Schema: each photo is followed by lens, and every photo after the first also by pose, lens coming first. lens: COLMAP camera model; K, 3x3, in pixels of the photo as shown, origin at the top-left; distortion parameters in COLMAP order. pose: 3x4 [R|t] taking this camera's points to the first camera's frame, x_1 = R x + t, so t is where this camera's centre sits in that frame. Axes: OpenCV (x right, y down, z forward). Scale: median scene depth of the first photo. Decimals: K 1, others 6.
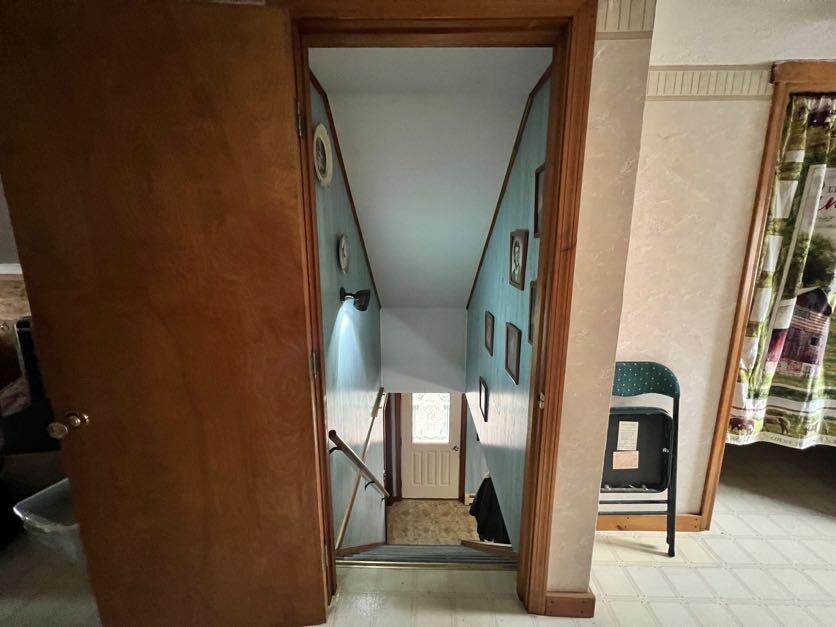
lens RADIAL K [[334.3, 0, 415.8], [0, 334.3, 311.9], [0, 0, 1]] dist [0.000280, -0.000369]
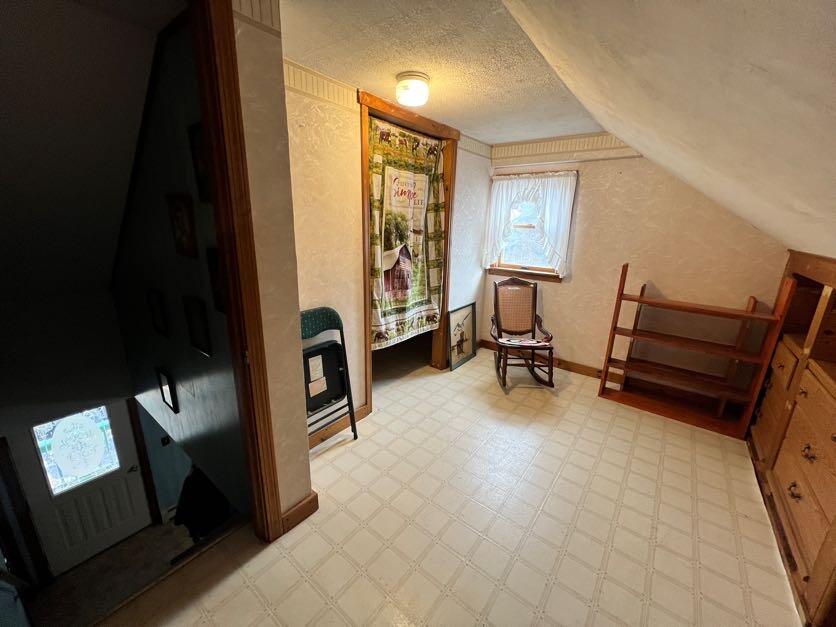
lens RADIAL K [[334.3, 0, 415.8], [0, 334.3, 311.9], [0, 0, 1]] dist [0.000280, -0.000369]
pose [[0.601058, -0.194467, 0.775185, -0.077854], [0.123102, 0.980897, 0.150623, 0.018602], [-0.789668, 0.004894, 0.613515, -0.073255]]
